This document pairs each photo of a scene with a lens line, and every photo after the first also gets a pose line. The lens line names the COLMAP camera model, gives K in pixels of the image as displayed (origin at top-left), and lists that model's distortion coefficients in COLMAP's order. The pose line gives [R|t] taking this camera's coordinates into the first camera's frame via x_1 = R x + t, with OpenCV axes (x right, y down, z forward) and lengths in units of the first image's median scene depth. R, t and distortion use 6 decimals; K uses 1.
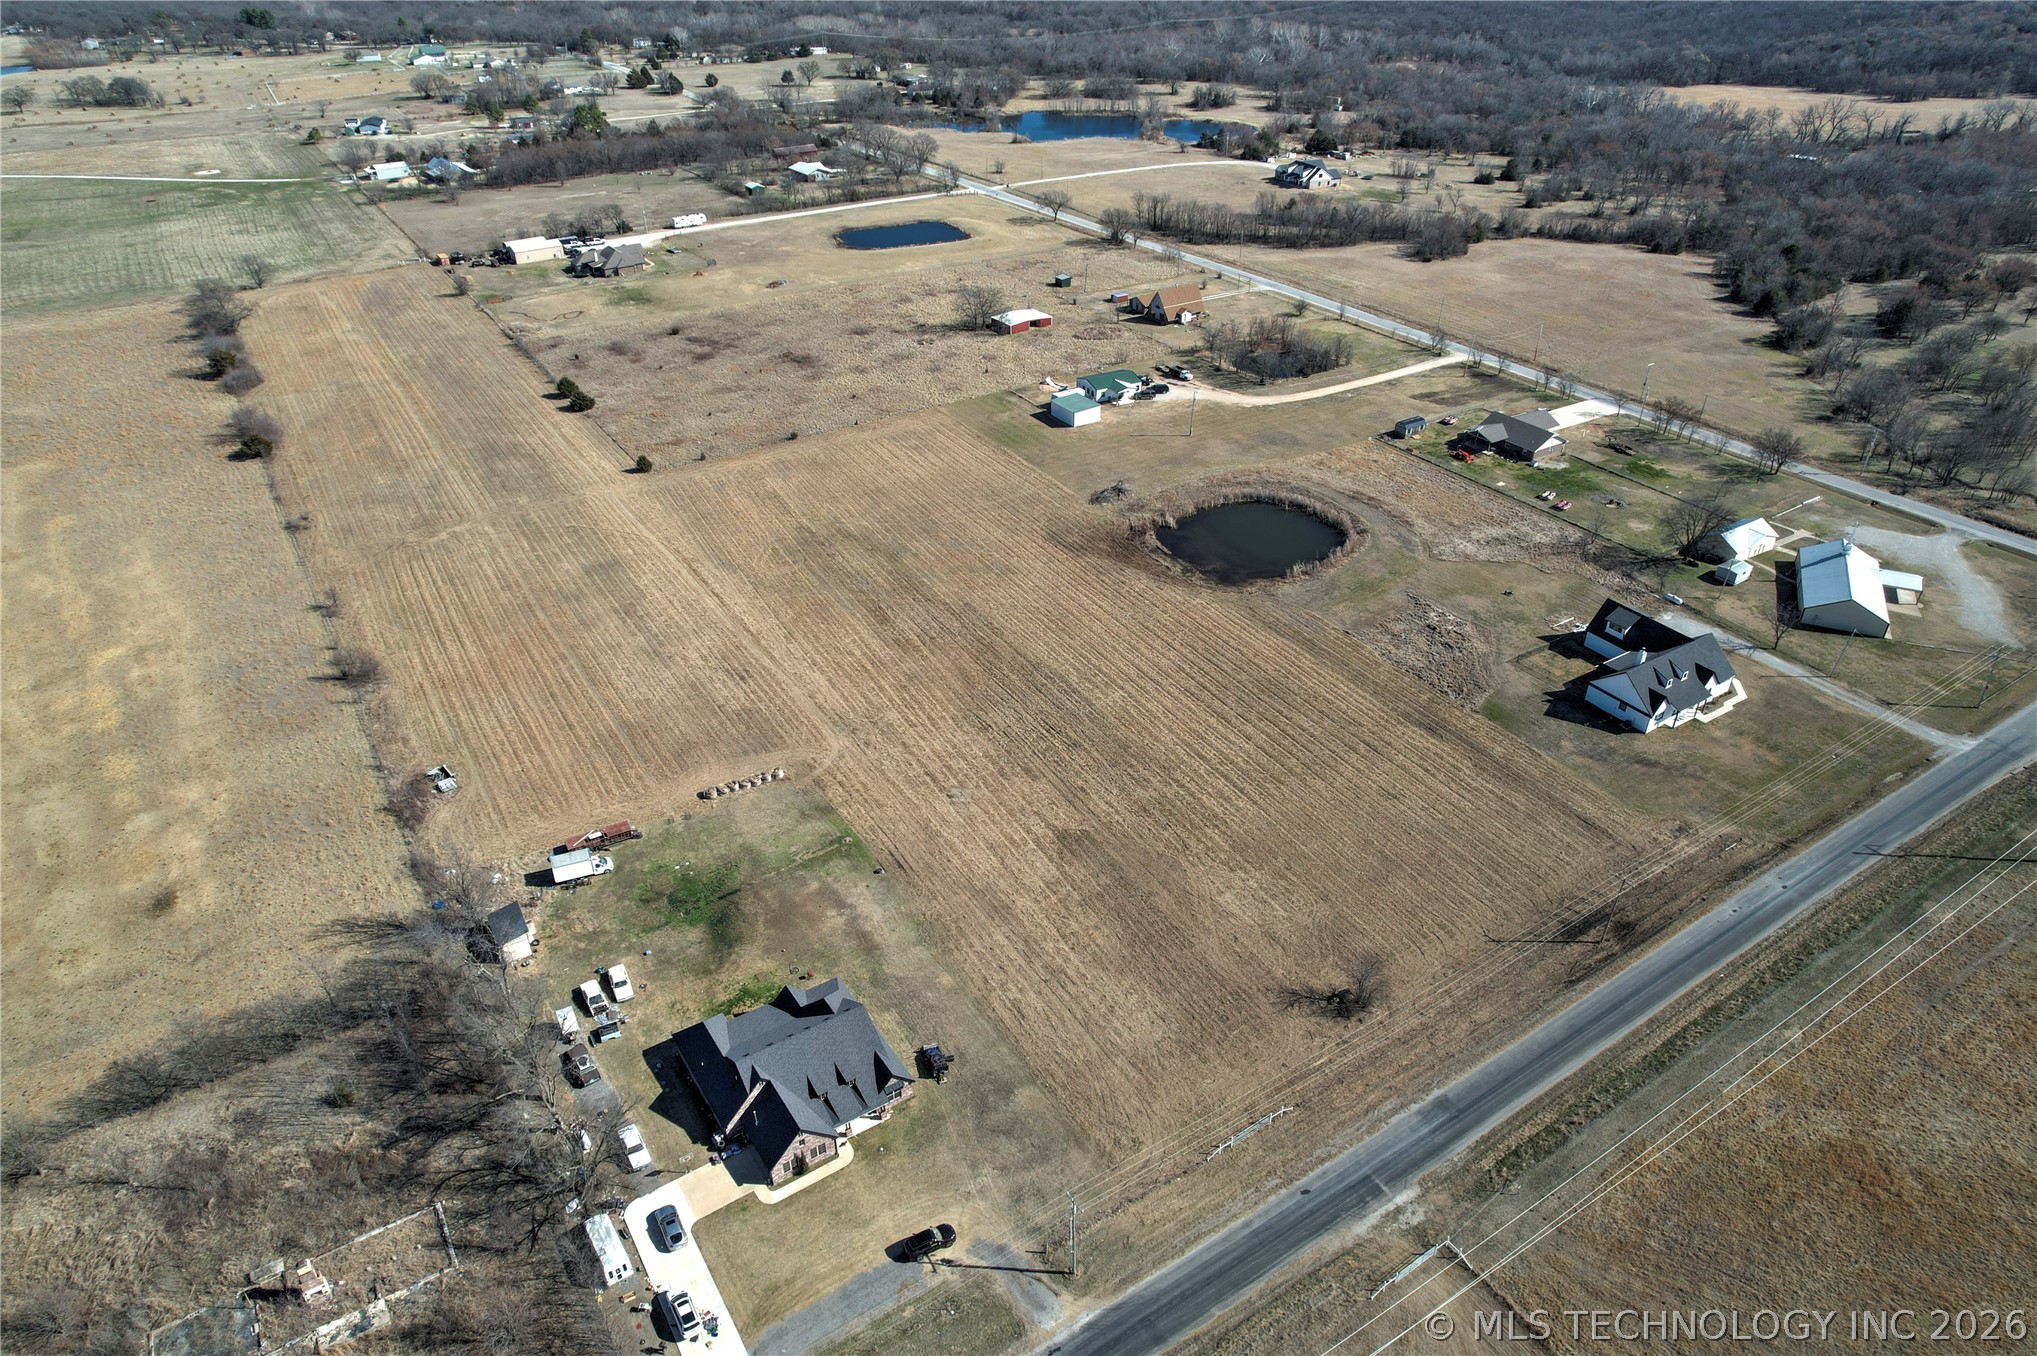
lens RADIAL K [[1304.4, 0, 1015.9], [0, 1304.4, 676.2], [0, 0, 1]] dist [-0.075467, 0.065787]
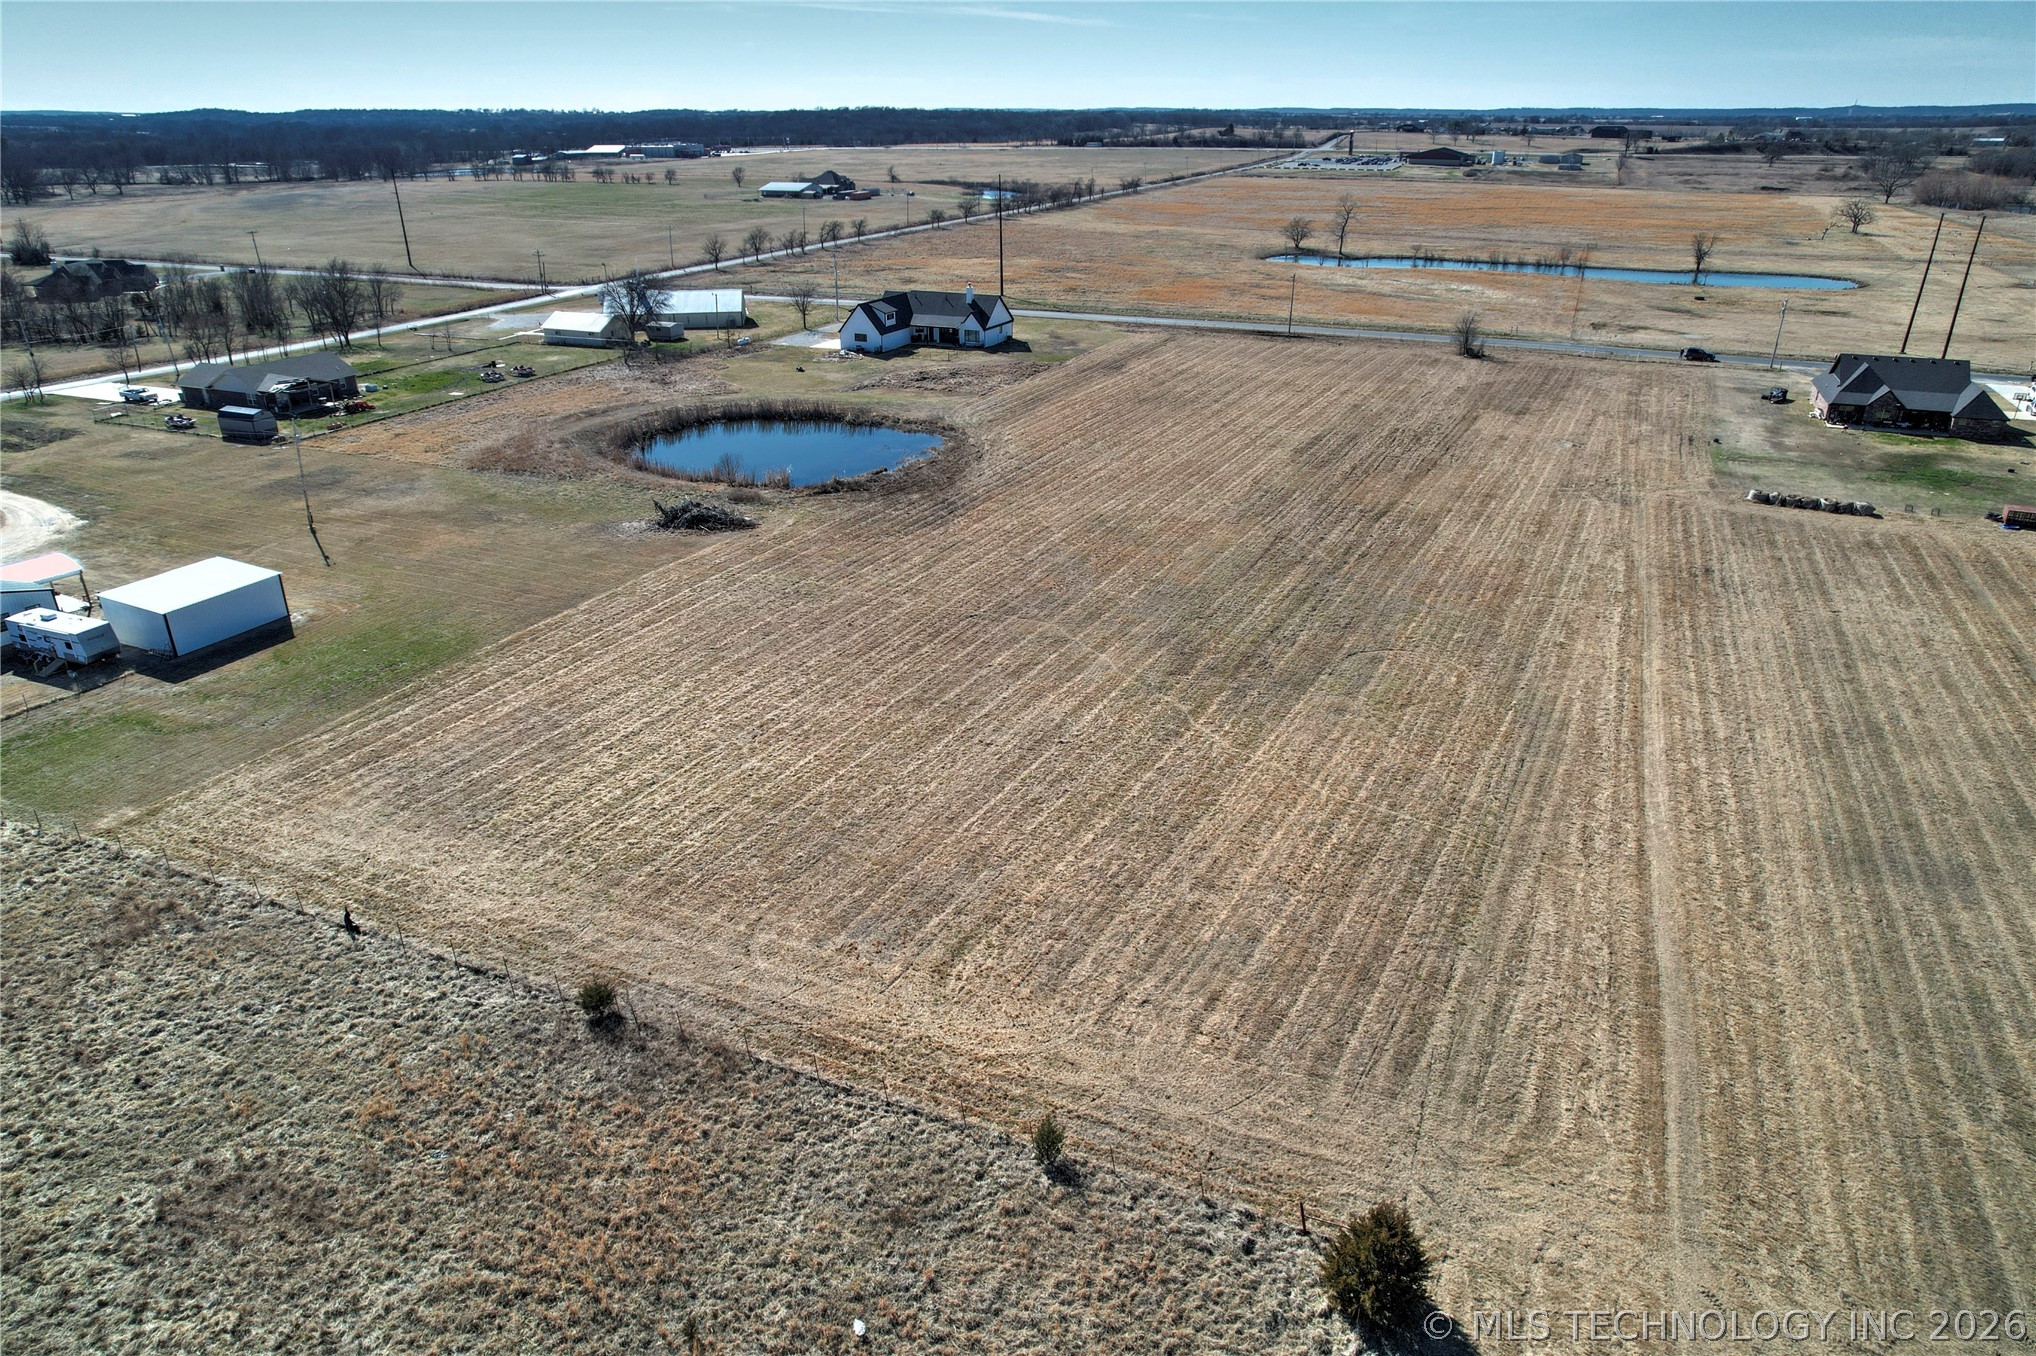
lens RADIAL K [[1303.7, 0, 1015.4], [0, 1303.7, 676.2], [0, 0, 1]] dist [-0.075467, 0.065787]
pose [[-0.557318, -0.324533, 0.764248, -0.510416], [0.445643, 0.659717, 0.605124, -0.461206], [-0.700570, 0.677828, -0.223047, 1.452352]]
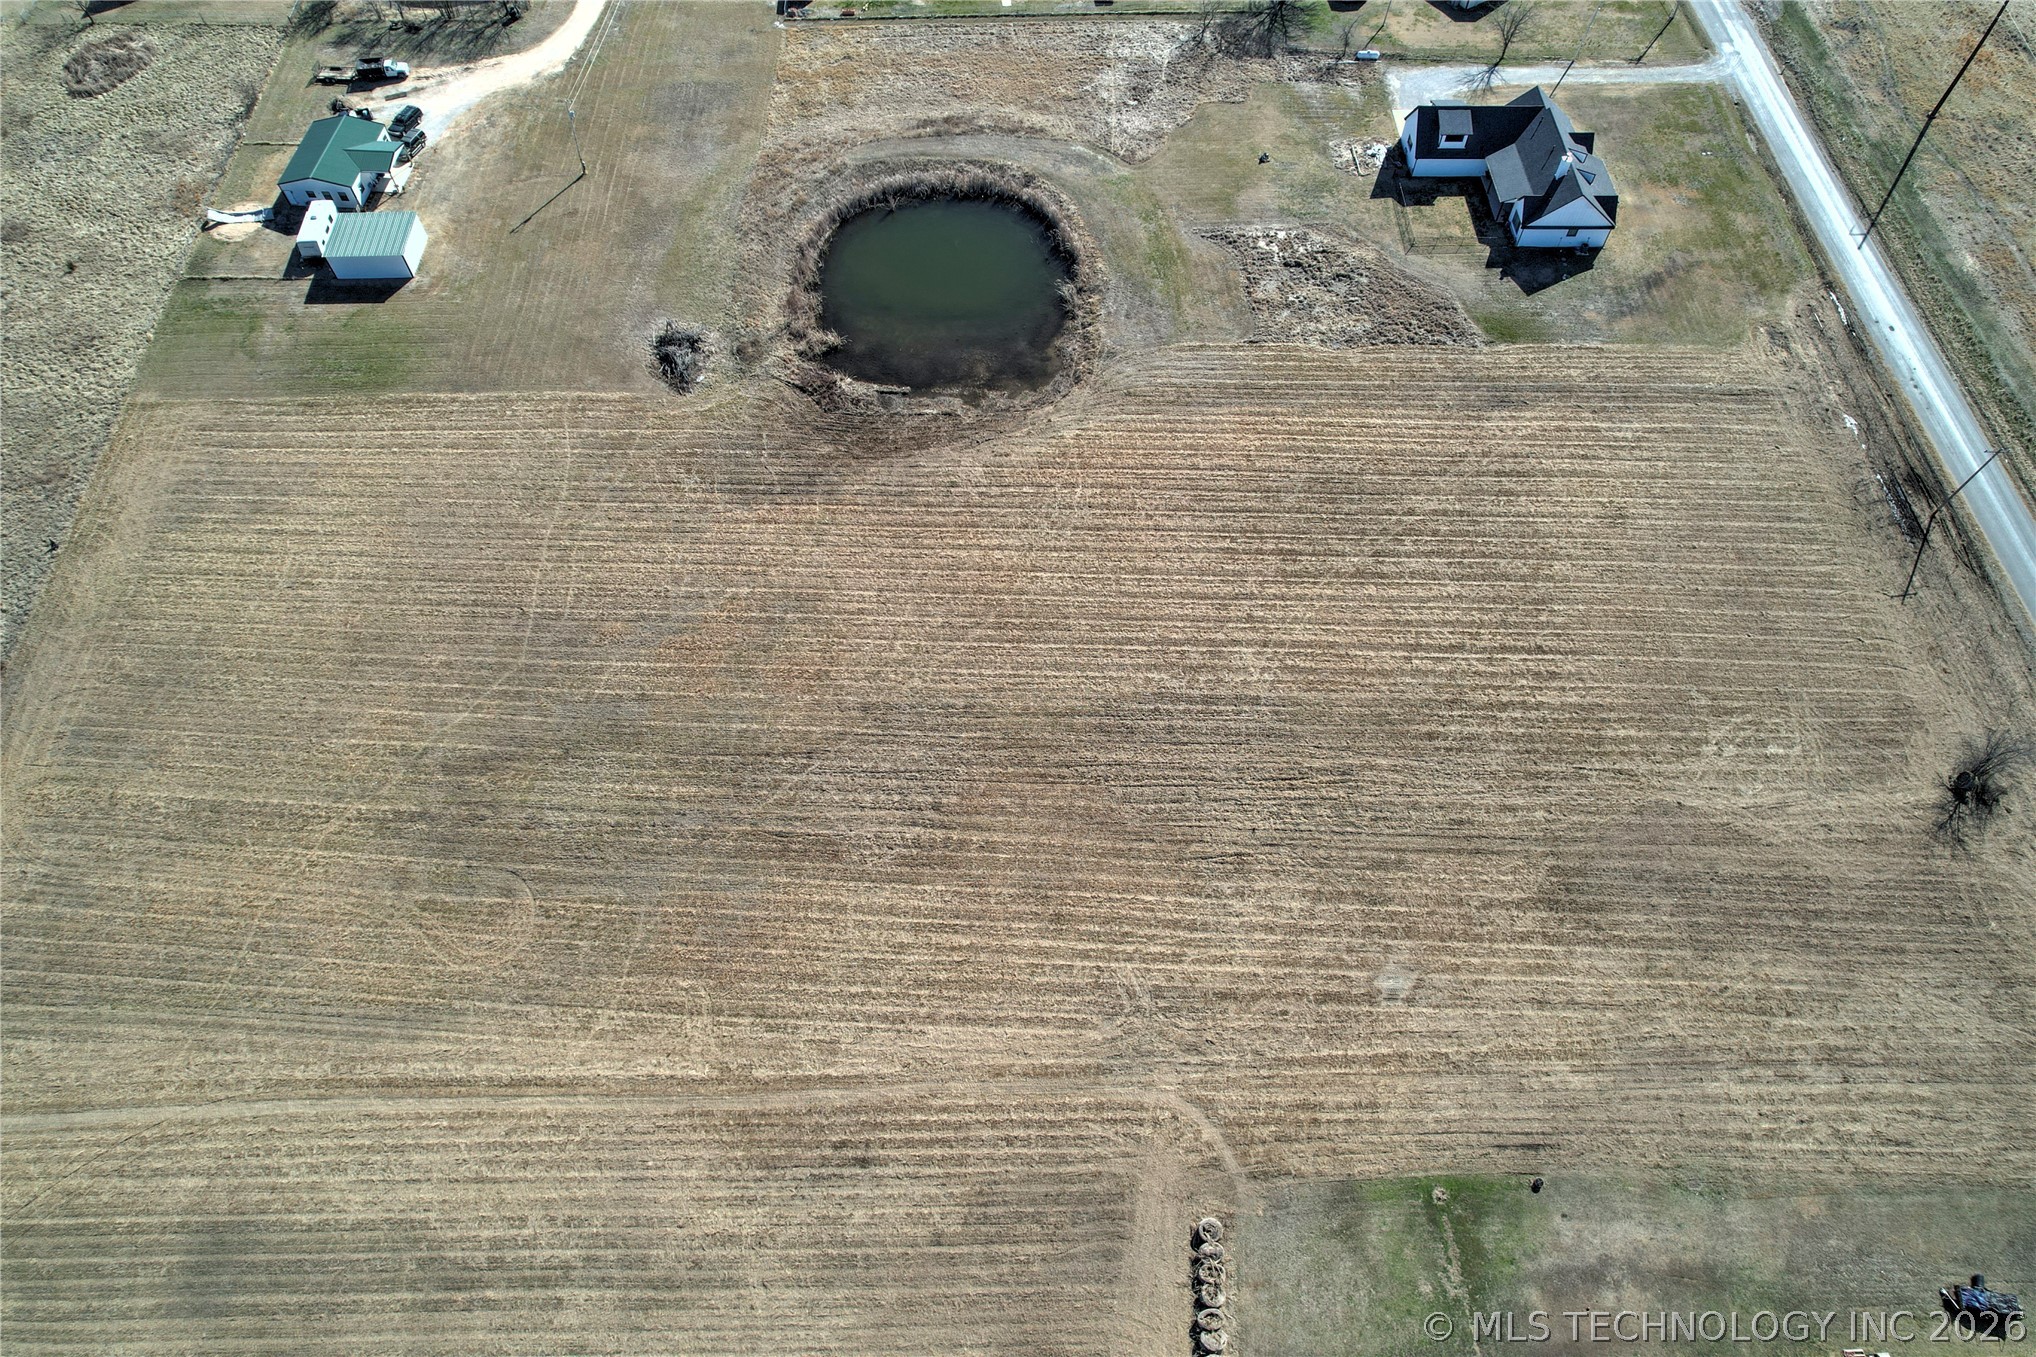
lens RADIAL K [[1303.7, 0, 1015.4], [0, 1303.7, 676.7], [0, 0, 1]] dist [-0.075467, 0.065787]
pose [[0.514237, -0.725556, 0.457305, -0.290077], [0.453132, 0.682559, 0.573398, -0.411833], [-0.728170, -0.087643, 0.679770, 0.677134]]
